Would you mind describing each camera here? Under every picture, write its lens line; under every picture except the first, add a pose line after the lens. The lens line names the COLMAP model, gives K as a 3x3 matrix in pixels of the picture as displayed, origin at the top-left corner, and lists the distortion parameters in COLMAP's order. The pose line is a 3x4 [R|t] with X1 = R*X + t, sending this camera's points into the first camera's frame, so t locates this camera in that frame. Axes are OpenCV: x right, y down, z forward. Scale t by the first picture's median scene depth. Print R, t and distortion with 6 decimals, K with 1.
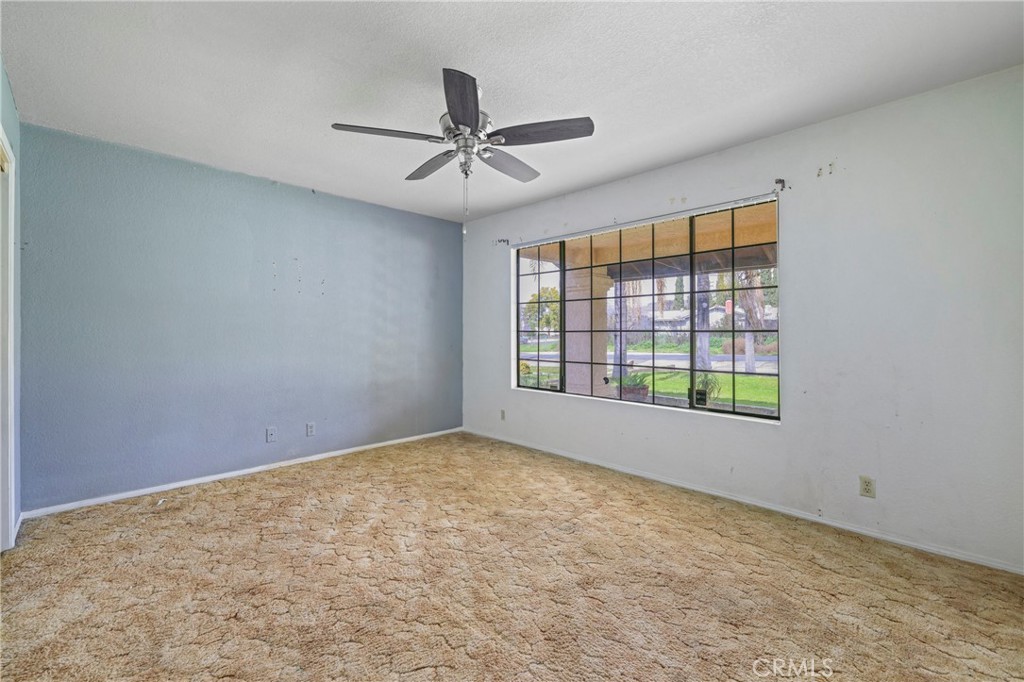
lens RADIAL K [[427.3, 0, 501.7], [0, 427.3, 334.4], [0, 0, 1]] dist [-0.002779, 0.000711]
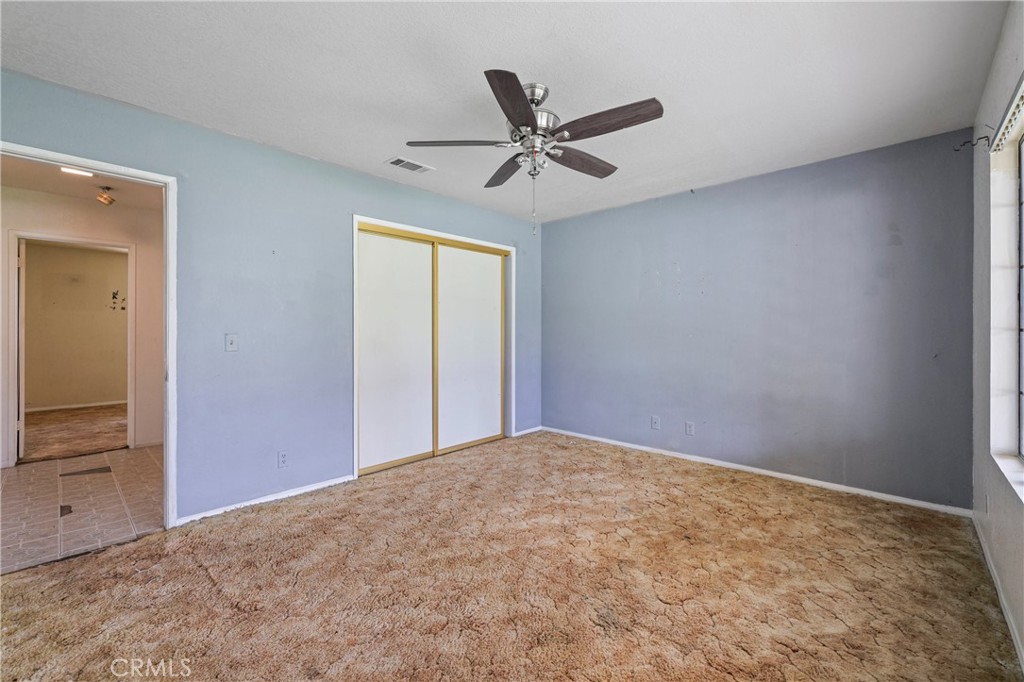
lens RADIAL K [[427.3, 0, 511.8], [0, 427.3, 335.5], [0, 0, 1]] dist [-0.002779, 0.000711]
pose [[0.042320, 0.006348, -0.999084, 0.632727], [-0.006505, 0.999960, 0.006078, -0.000932], [0.999083, 0.006241, 0.042359, 0.626768]]
